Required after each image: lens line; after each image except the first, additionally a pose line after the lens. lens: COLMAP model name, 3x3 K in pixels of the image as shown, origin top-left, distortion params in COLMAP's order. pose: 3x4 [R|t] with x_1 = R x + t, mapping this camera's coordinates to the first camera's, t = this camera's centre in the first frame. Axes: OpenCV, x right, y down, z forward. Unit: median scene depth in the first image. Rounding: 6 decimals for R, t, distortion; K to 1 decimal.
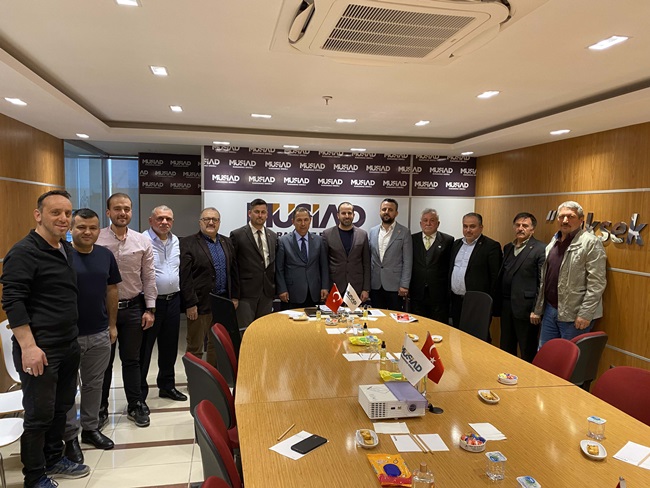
lens RADIAL K [[500.8, 0, 325.0], [0, 500.8, 244.0], [0, 0, 1]] dist [-0.006573, -0.007816]
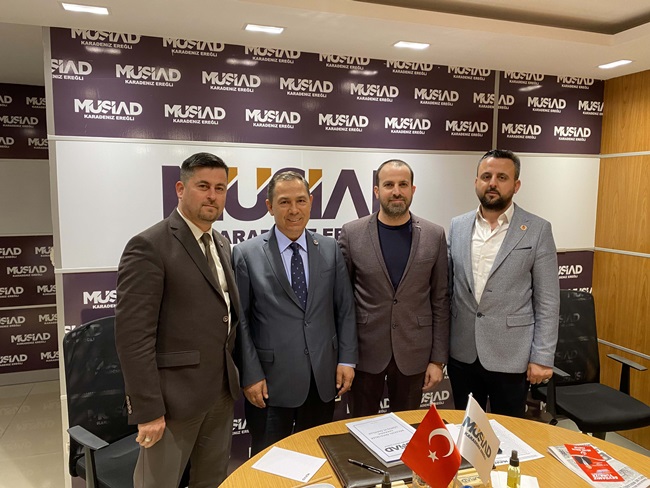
lens RADIAL K [[500.8, 0, 325.0], [0, 500.8, 244.0], [0, 0, 1]] dist [-0.006573, -0.007816]
pose [[0.993352, -0.024732, 0.112431, -0.063305], [0.019797, 0.998800, 0.044798, -0.029782], [-0.113404, -0.042274, 0.992649, 0.529522]]
